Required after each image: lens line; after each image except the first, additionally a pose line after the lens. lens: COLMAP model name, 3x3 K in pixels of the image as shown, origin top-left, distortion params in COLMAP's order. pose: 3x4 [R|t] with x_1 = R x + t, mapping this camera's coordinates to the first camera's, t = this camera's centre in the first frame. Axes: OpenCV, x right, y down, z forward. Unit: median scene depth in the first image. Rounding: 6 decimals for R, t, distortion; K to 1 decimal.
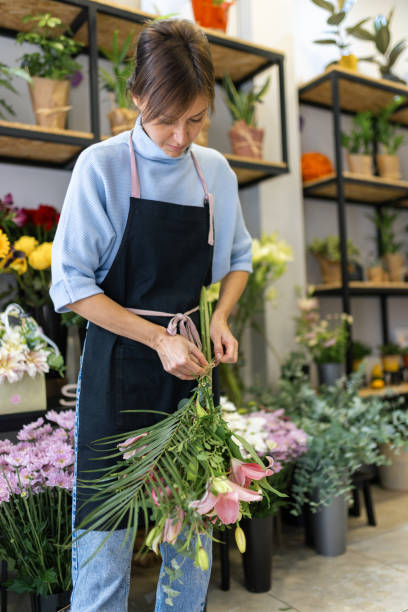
lens RADIAL K [[574.1, 0, 204.0], [0, 574.1, 306.0], [0, 0, 1]] dist [-0.005413, 0.017089]
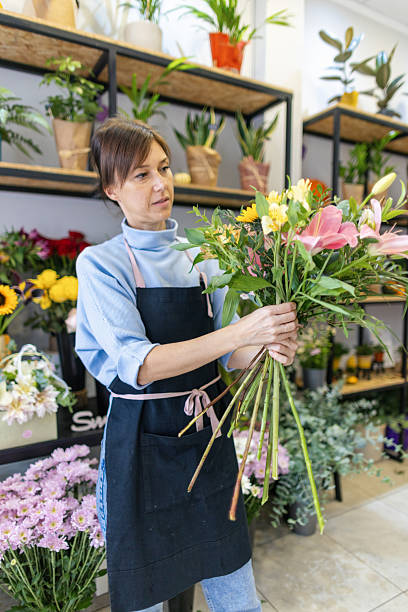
lens RADIAL K [[407.5, 0, 200.4], [0, 407.5, 307.8], [0, 0, 1]] dist [0.001136, 0.001553]
pose [[0.997625, 0.047286, -0.050081, 0.022440], [-0.040715, 0.991328, 0.124948, -0.124685], [0.055555, -0.122613, 0.990898, 0.171584]]
